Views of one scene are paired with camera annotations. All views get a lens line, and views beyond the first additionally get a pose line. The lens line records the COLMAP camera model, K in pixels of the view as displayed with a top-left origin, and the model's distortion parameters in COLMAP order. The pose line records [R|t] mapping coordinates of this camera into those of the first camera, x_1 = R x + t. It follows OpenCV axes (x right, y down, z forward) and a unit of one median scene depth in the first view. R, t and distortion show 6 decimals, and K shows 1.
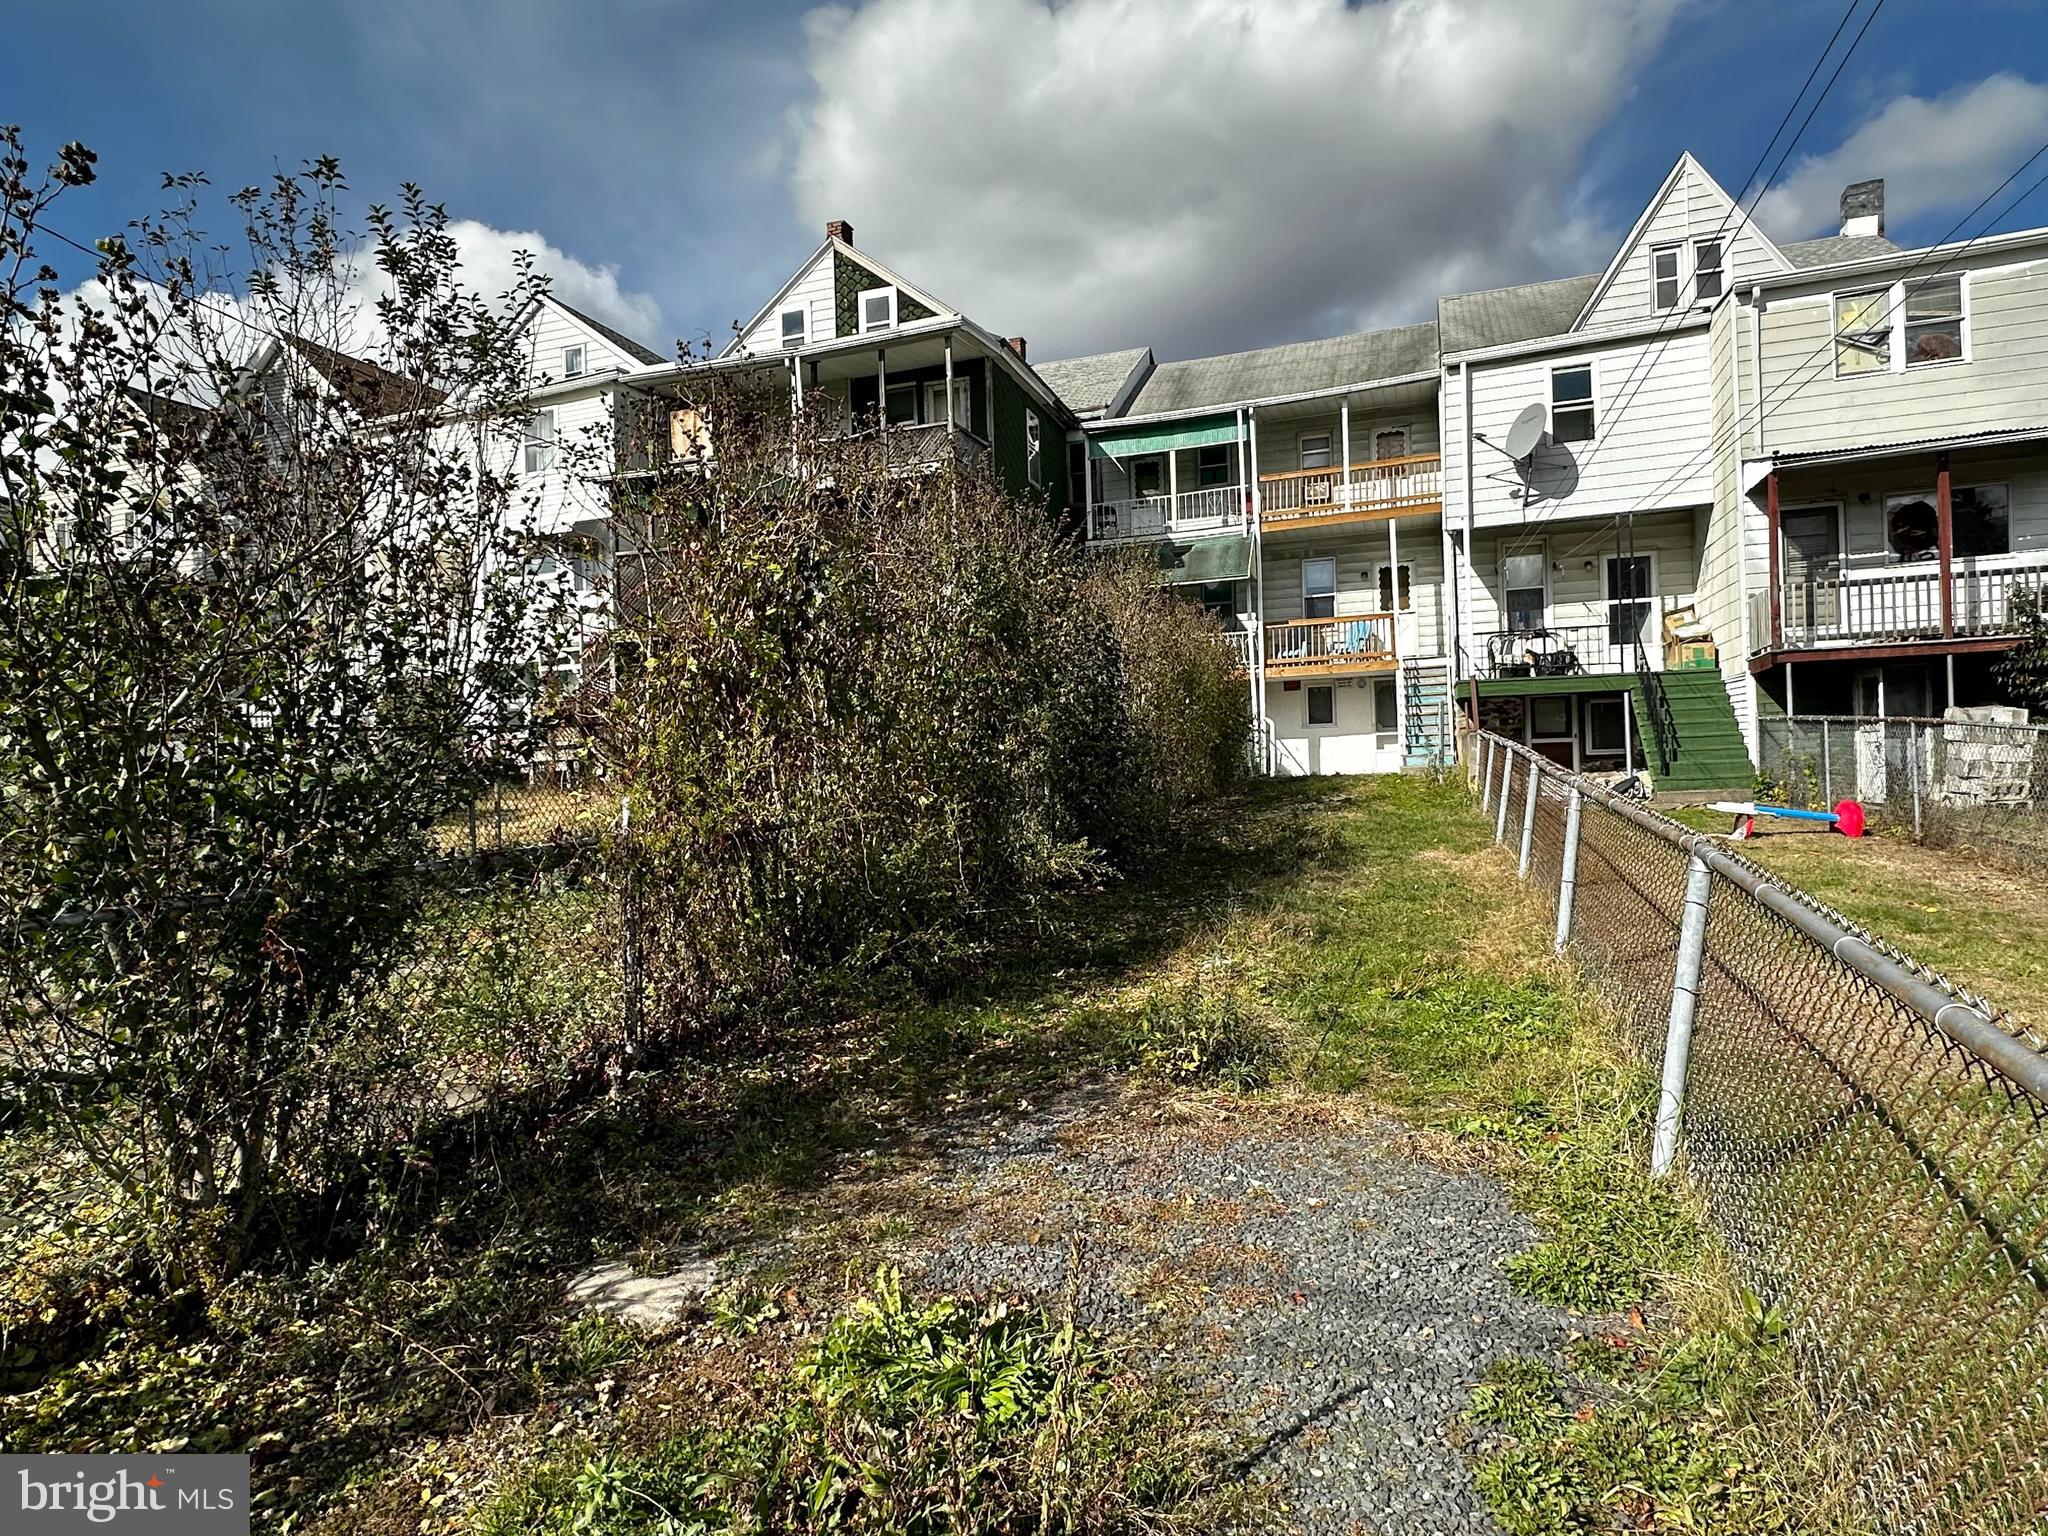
lens RADIAL K [[1128.5, 0, 1017.3], [0, 1128.5, 763.1], [0, 0, 1]] dist [-0.002847, -0.000489]
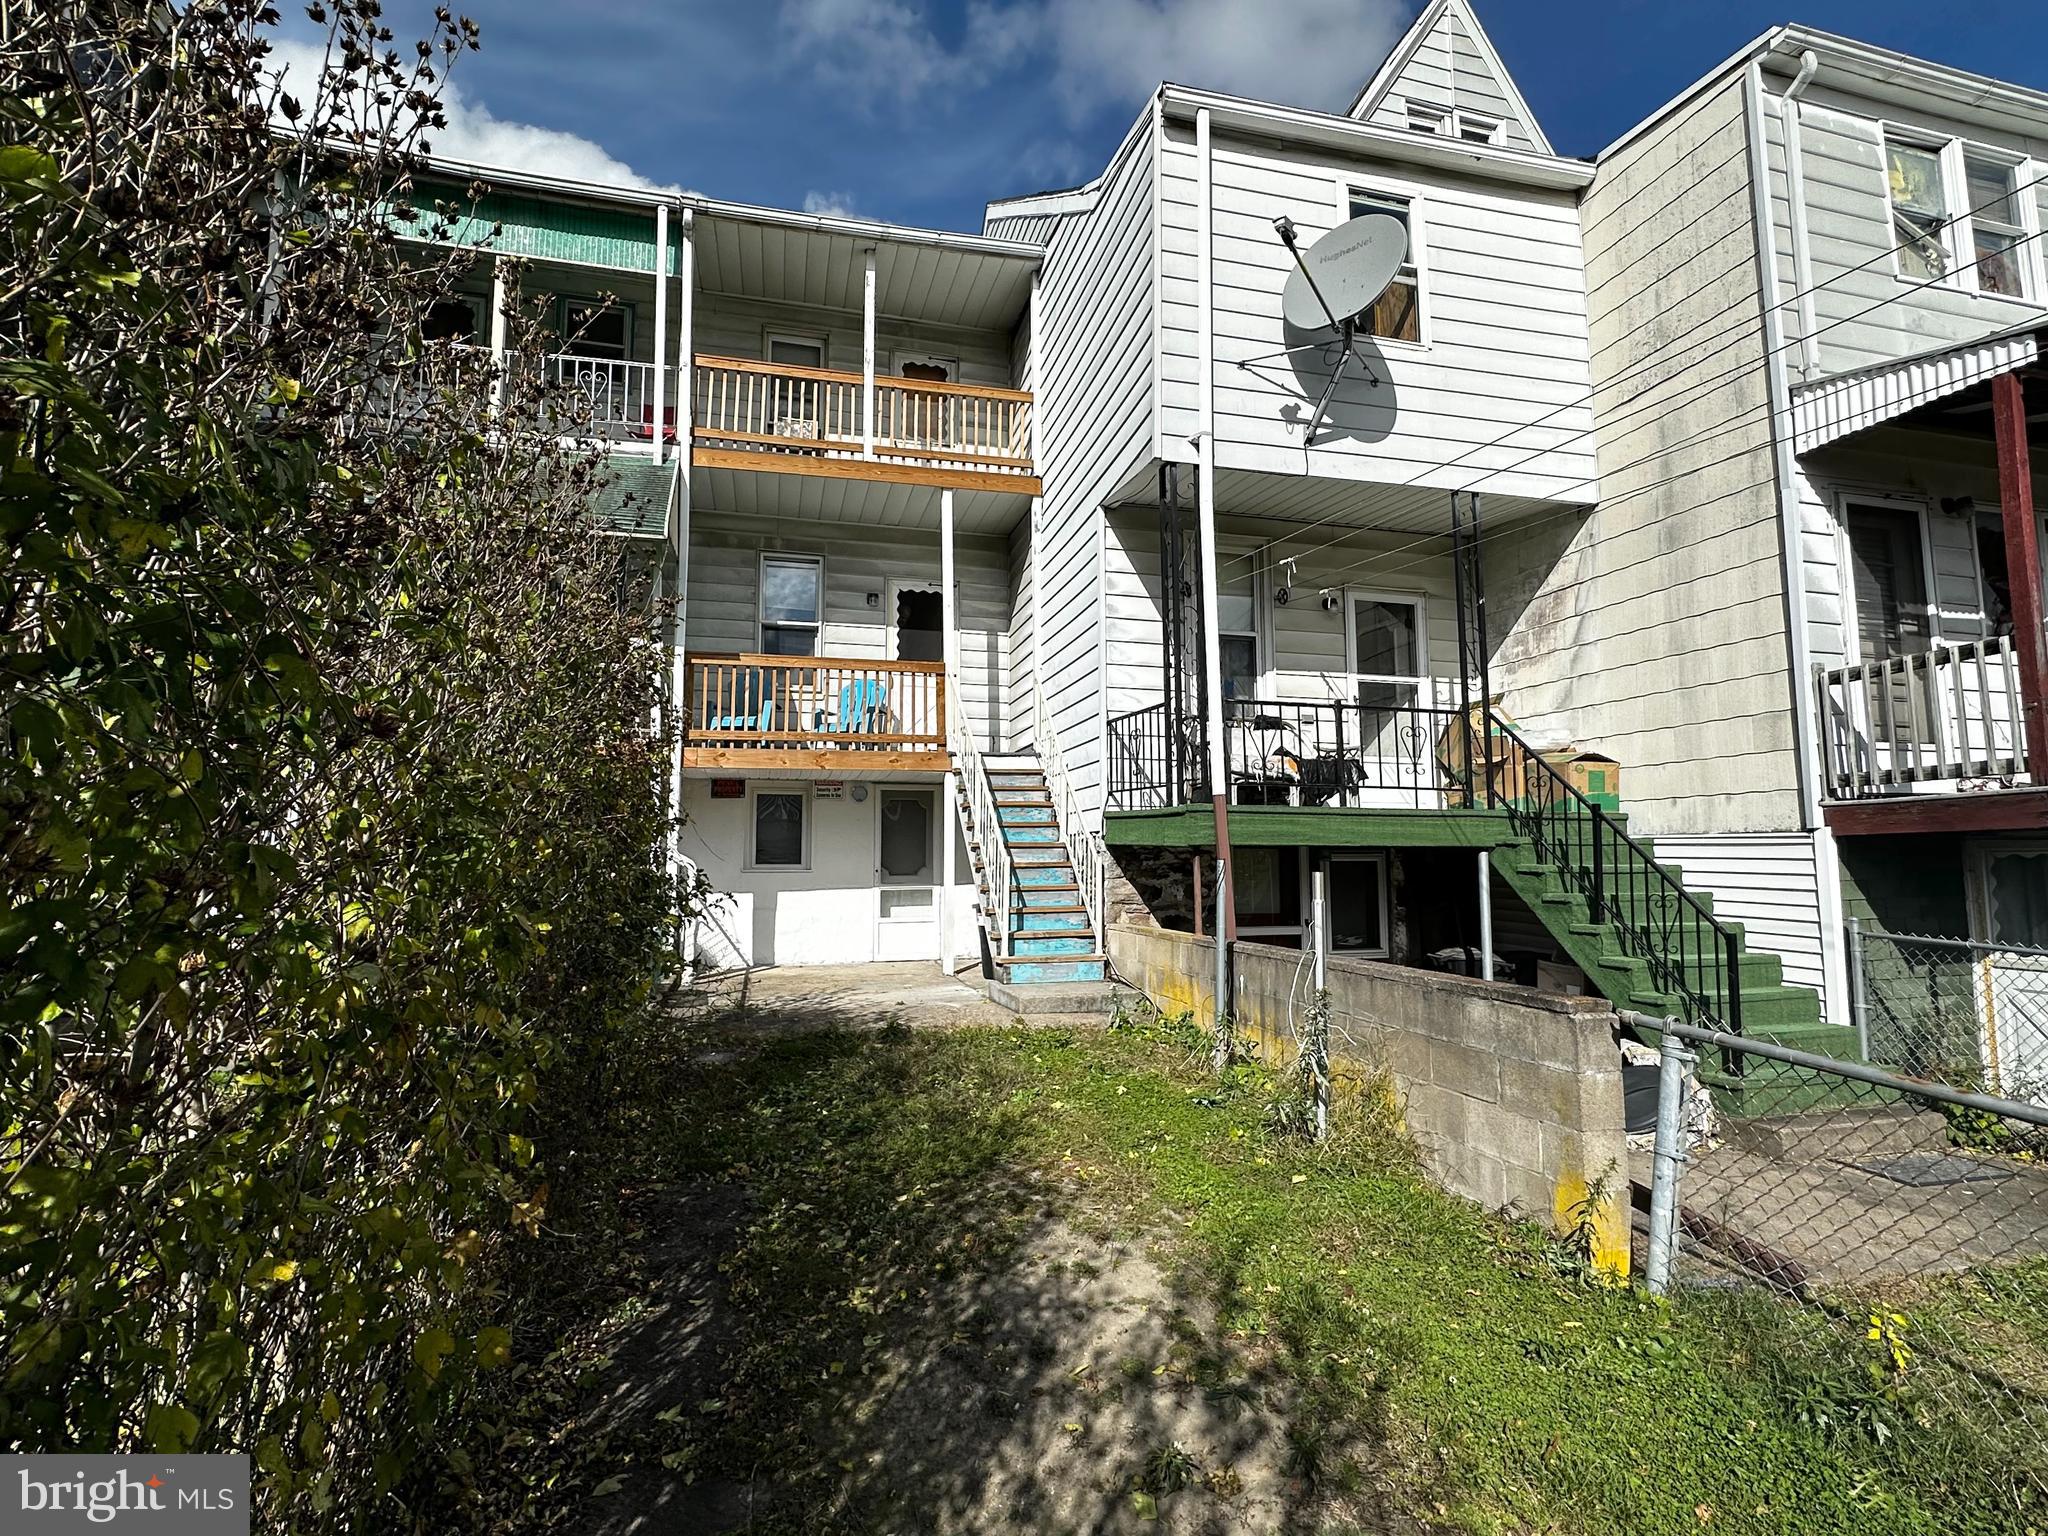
lens RADIAL K [[955.7, 0, 1010.6], [0, 955.7, 758.4], [0, 0, 1]] dist [-0.002369, -0.000243]
pose [[0.817403, 0.083573, 0.569972, 0.109038], [-0.026967, 0.993887, -0.107057, -0.042223], [-0.575435, 0.072138, 0.814660, 0.620267]]
